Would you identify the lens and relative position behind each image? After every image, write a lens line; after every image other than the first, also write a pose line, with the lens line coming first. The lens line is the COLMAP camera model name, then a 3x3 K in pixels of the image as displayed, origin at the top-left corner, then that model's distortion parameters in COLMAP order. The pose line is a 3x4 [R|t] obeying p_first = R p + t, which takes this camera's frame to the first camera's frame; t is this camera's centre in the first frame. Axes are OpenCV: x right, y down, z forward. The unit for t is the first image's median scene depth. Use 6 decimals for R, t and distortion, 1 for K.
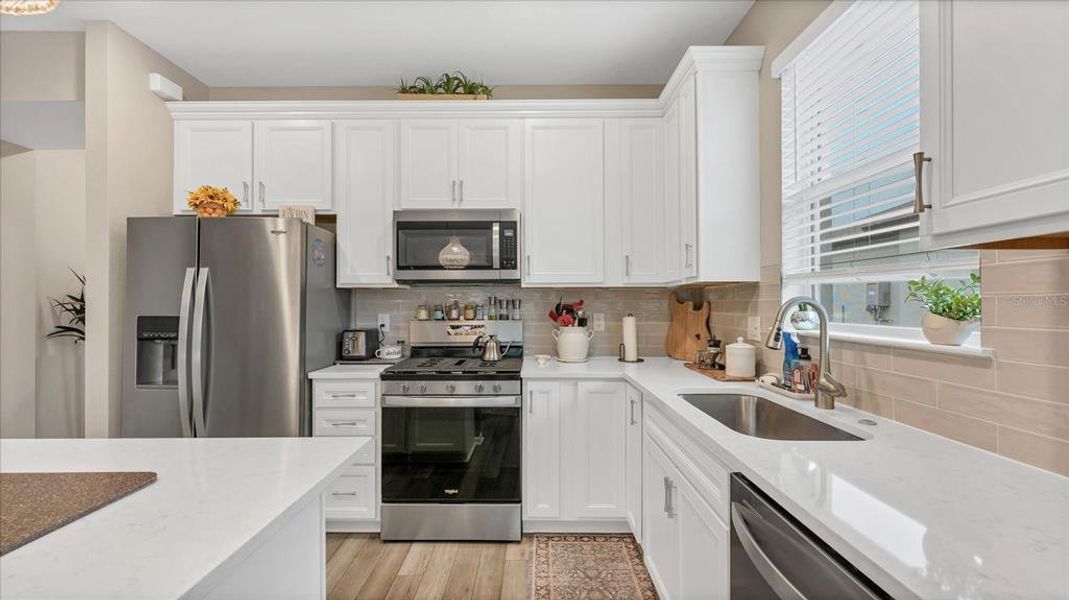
lens RADIAL K [[436.4, 0, 532.0], [0, 436.4, 302.1], [0, 0, 1]] dist [-0.000882, 0.000202]
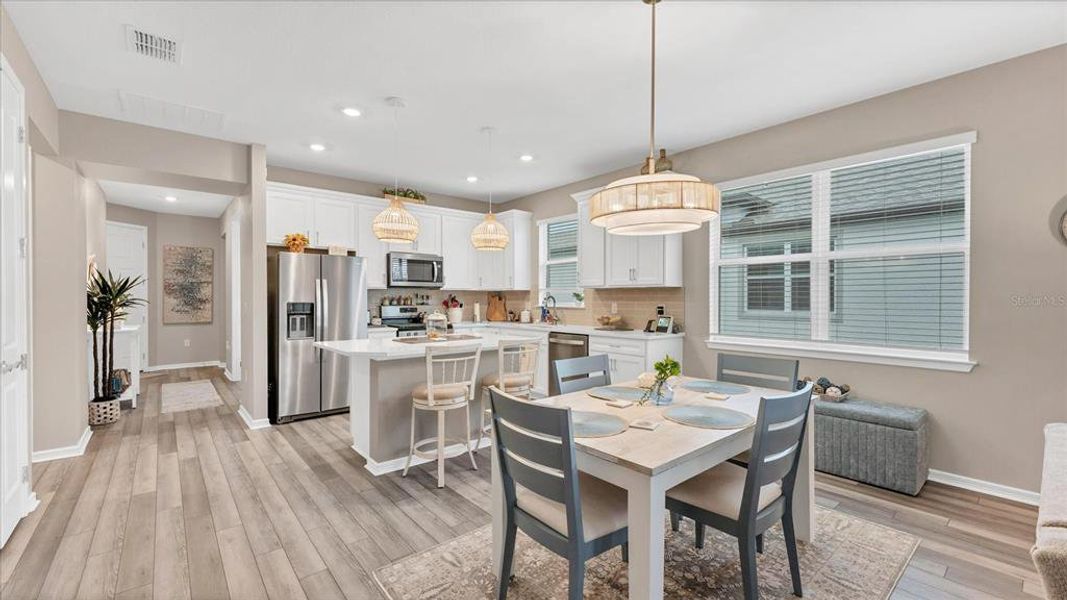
lens RADIAL K [[435.6, 0, 531.1], [0, 435.6, 302.0], [0, 0, 1]] dist [-0.000882, 0.000202]
pose [[0.760318, -0.002821, 0.649545, -1.142489], [-0.004744, 0.999940, 0.009896, 0.003472], [-0.649534, -0.010605, 0.760259, -1.025936]]
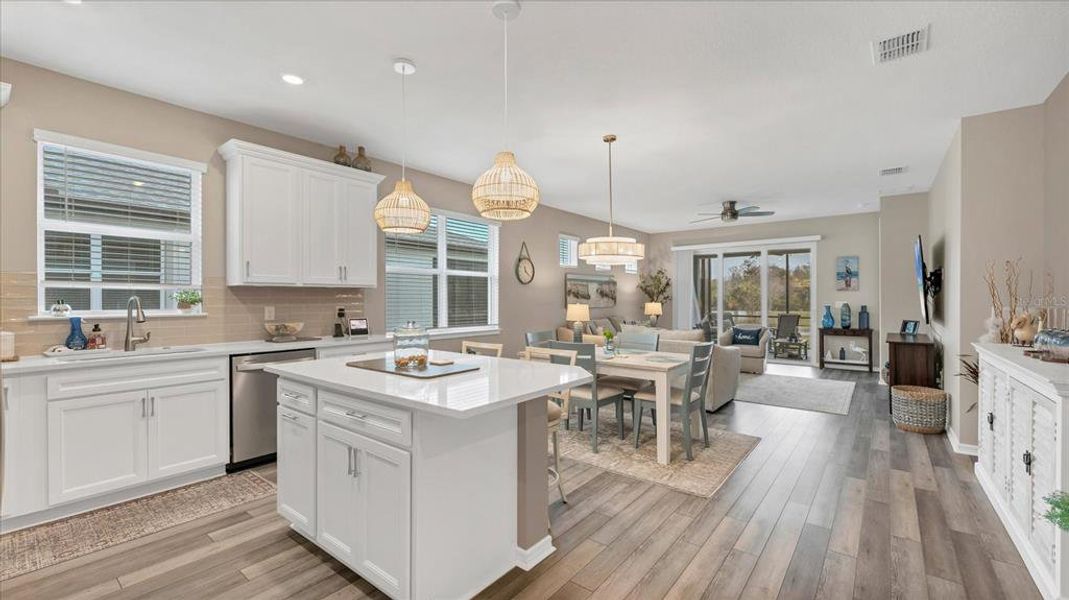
lens RADIAL K [[441.5, 0, 530.0], [0, 441.5, 299.7], [0, 0, 1]] dist [0.002541, 0.000108]
pose [[-0.781536, 0.003579, 0.623850, -1.191788], [0.002328, 0.999993, -0.002820, 0.008770], [-0.623856, -0.000751, -0.781539, 0.837522]]
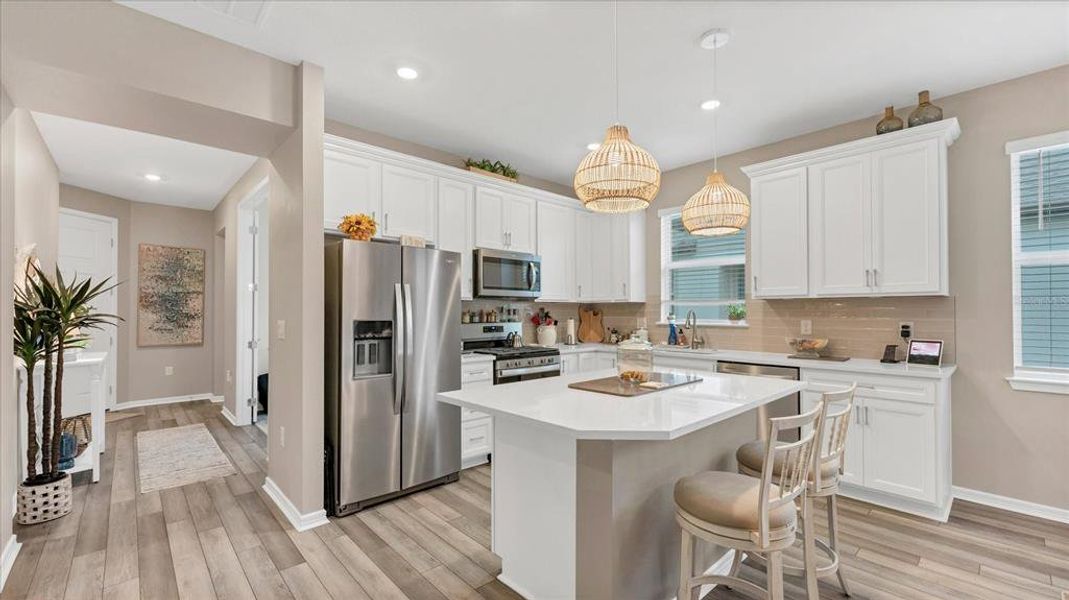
lens RADIAL K [[439.7, 0, 533.9], [0, 439.7, 309.3], [0, 0, 1]] dist [0.001962, 0.000151]
pose [[0.732680, 0.007546, 0.680531, -1.171277], [-0.004566, 0.999971, -0.006172, 0.004977], [-0.680558, 0.001415, 0.732693, -0.215827]]
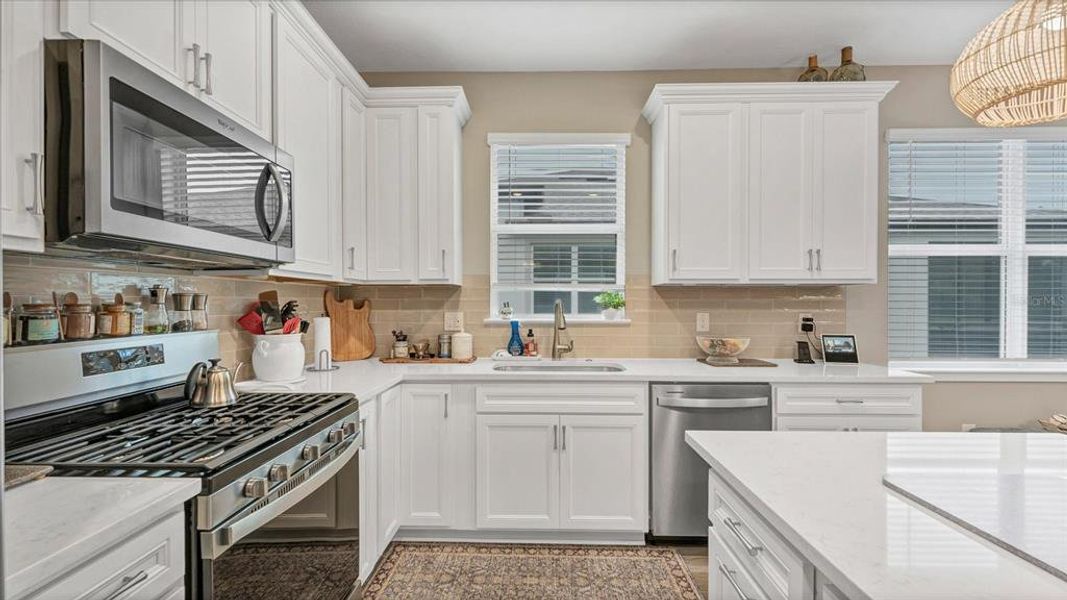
lens RADIAL K [[435.6, 0, 531.1], [0, 435.6, 302.0], [0, 0, 1]] dist [-0.000882, 0.000202]
pose [[0.022439, 0.002857, 0.999744, -0.650441], [-0.004774, 0.999985, -0.002751, 0.004625], [-0.999737, -0.004711, 0.022452, 0.617229]]
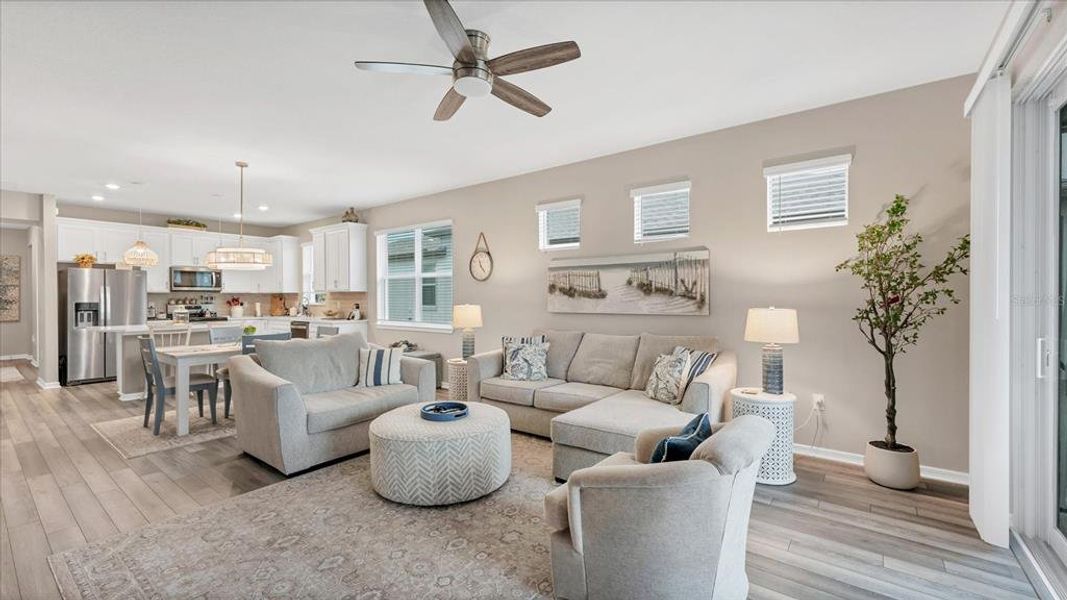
lens RADIAL K [[435.6, 0, 531.1], [0, 435.6, 302.0], [0, 0, 1]] dist [-0.000882, 0.000202]
pose [[0.601966, -0.006671, 0.798494, -1.174847], [-0.001708, 0.999952, 0.009641, -0.003290], [-0.798520, -0.007167, 0.601926, -2.634755]]
